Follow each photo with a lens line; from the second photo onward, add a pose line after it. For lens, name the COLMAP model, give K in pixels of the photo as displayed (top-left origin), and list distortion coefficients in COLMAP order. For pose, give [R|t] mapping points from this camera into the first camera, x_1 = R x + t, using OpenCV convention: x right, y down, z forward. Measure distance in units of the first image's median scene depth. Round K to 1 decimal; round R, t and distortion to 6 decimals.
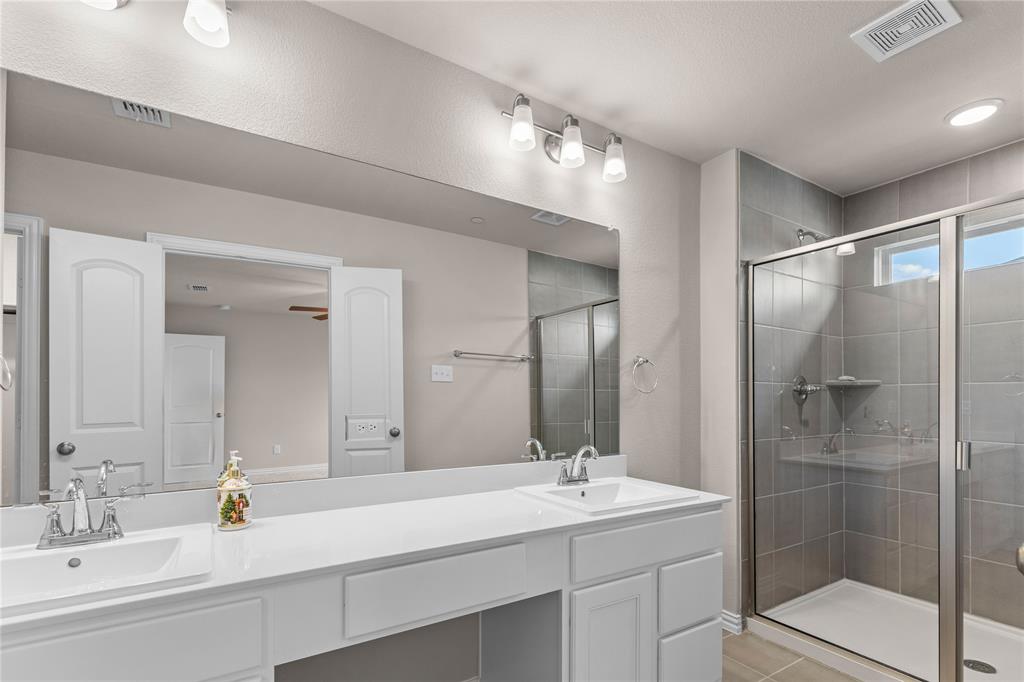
lens RADIAL K [[477.5, 0, 511.9], [0, 477.5, 400.4], [0, 0, 1]] dist [0.009416, -0.001342]
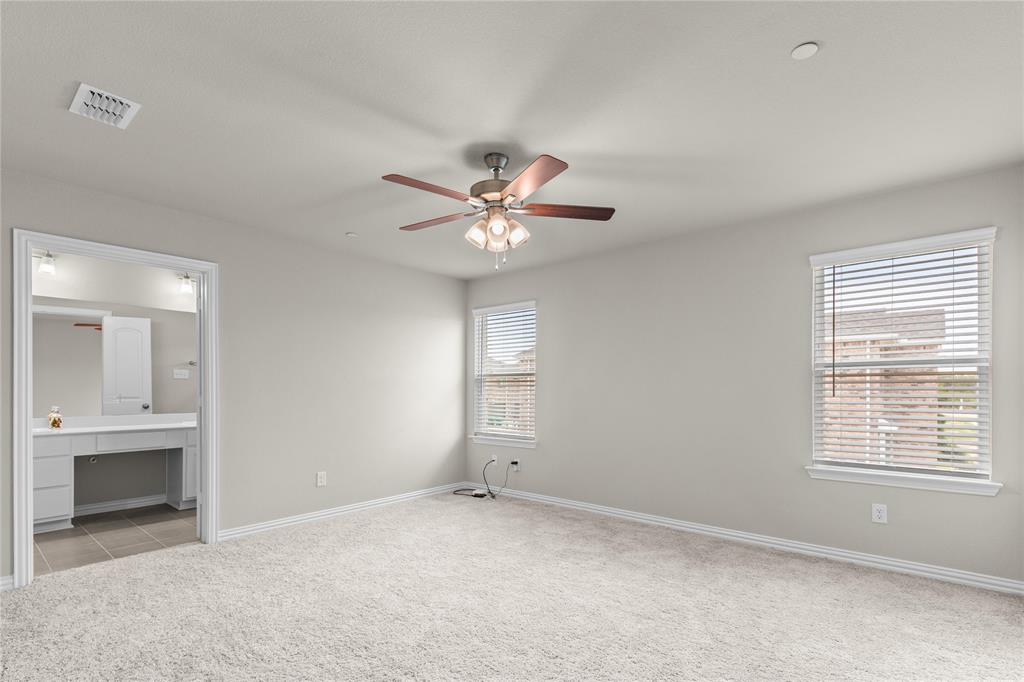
lens RADIAL K [[477.5, 0, 504.9], [0, 477.5, 393.6], [0, 0, 1]] dist [0.009416, -0.001342]
pose [[0.955420, -0.000036, 0.295250, 0.545327], [-0.001209, 0.999991, 0.004036, 0.008788], [-0.295248, -0.004213, 0.955411, -1.210284]]
